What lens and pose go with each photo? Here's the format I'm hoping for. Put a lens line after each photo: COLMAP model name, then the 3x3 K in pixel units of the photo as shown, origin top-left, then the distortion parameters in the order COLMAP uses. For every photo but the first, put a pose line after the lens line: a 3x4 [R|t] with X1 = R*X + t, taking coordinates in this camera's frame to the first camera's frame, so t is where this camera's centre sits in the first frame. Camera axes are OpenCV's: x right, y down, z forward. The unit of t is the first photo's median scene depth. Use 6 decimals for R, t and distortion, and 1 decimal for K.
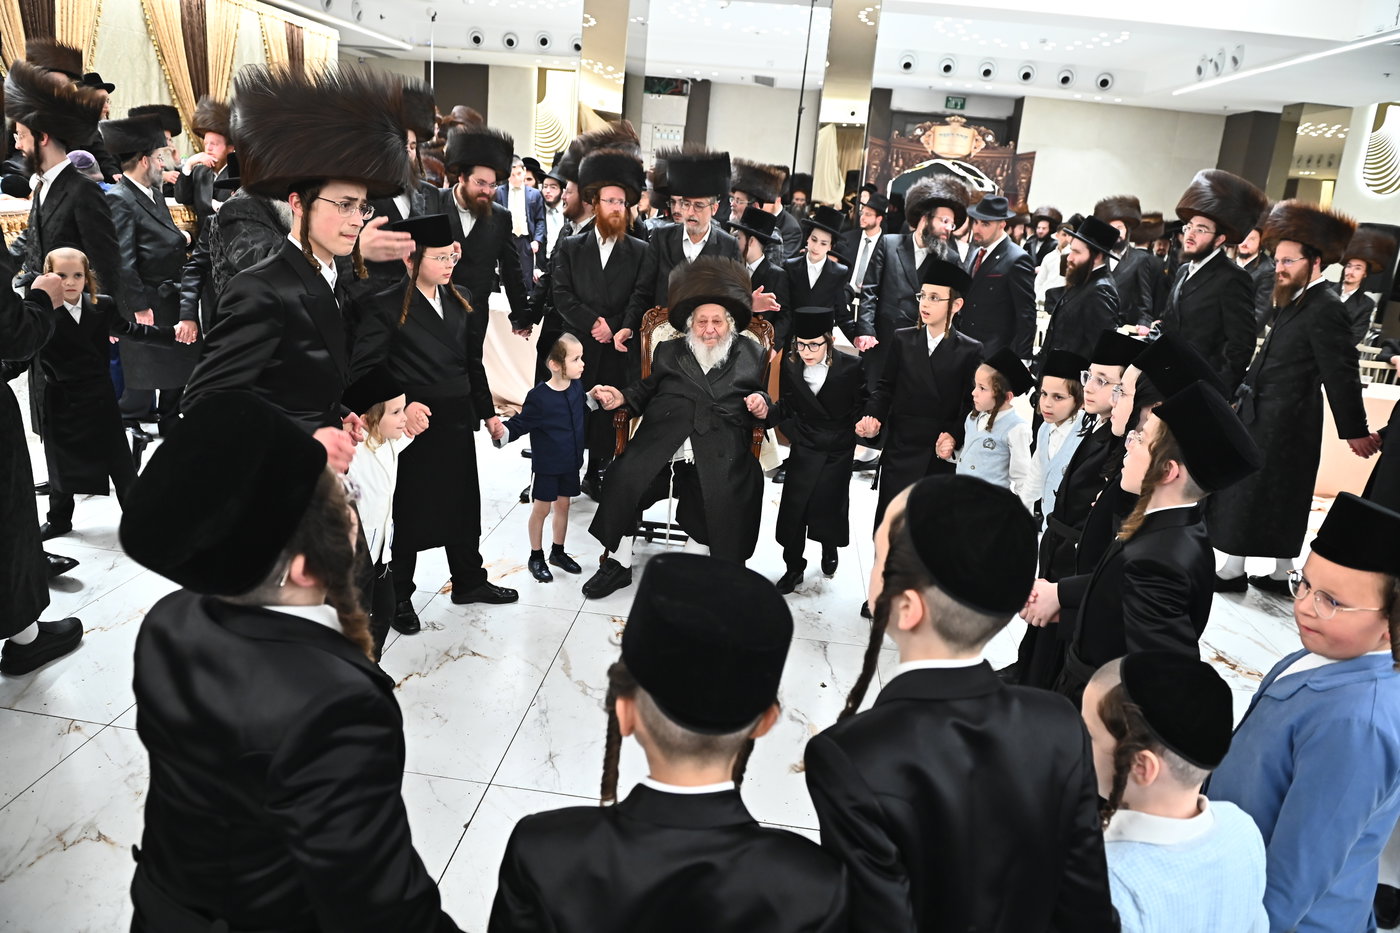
lens RADIAL K [[973.8, 0, 700.0], [0, 973.8, 467.2], [0, 0, 1]] dist [-0.067375, 0.015340]
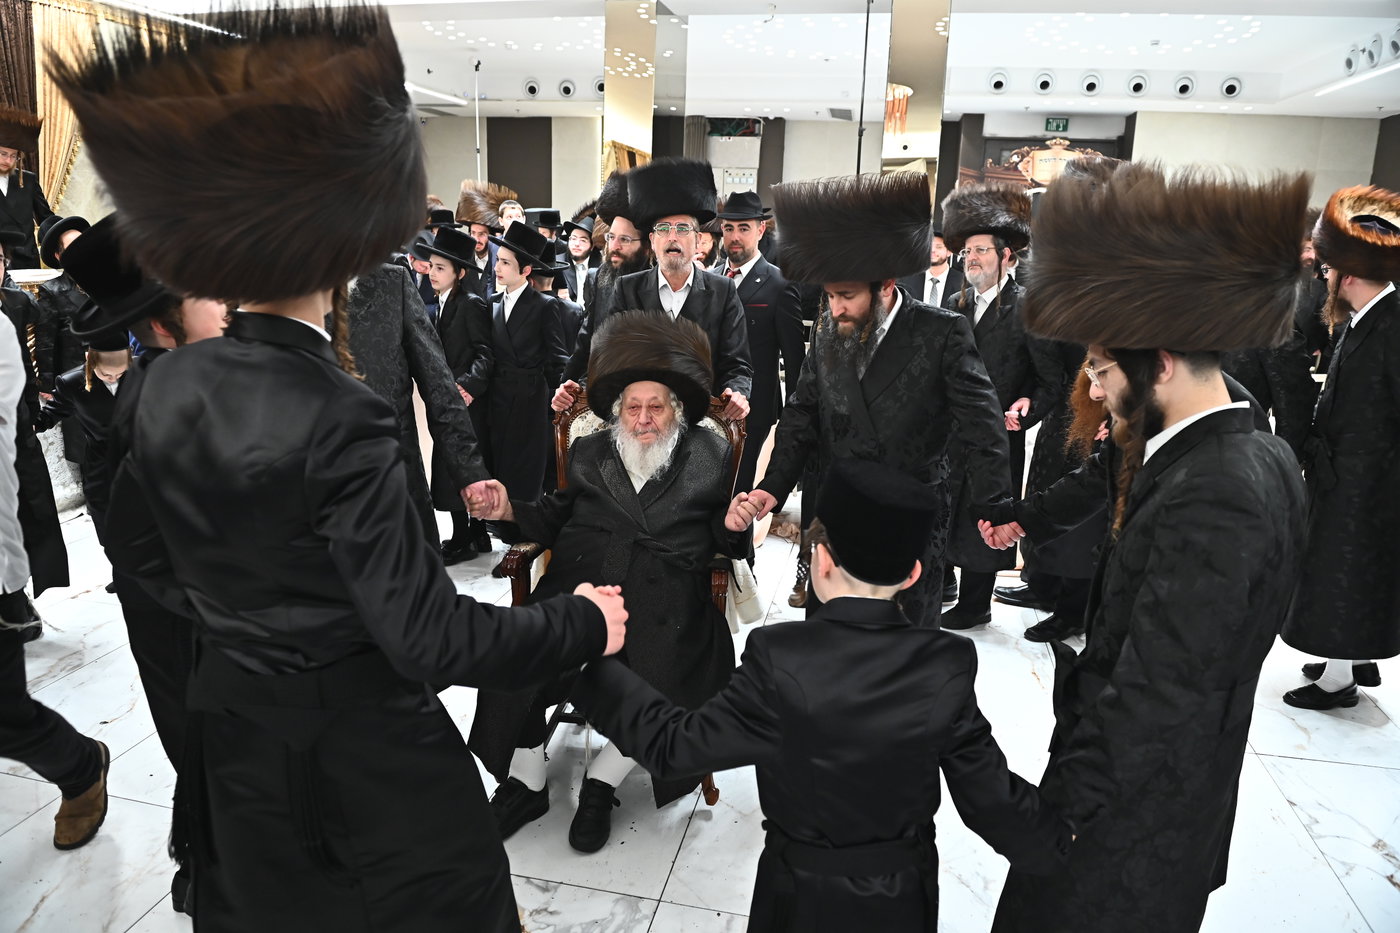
lens RADIAL K [[973.8, 0, 690.3], [0, 973.8, 463.2], [0, 0, 1]] dist [-0.067375, 0.015340]
pose [[0.991767, -0.022766, -0.126019, 0.034919], [0.015677, 0.998253, -0.056965, -0.020710], [0.127096, 0.054521, 0.990391, 0.097903]]
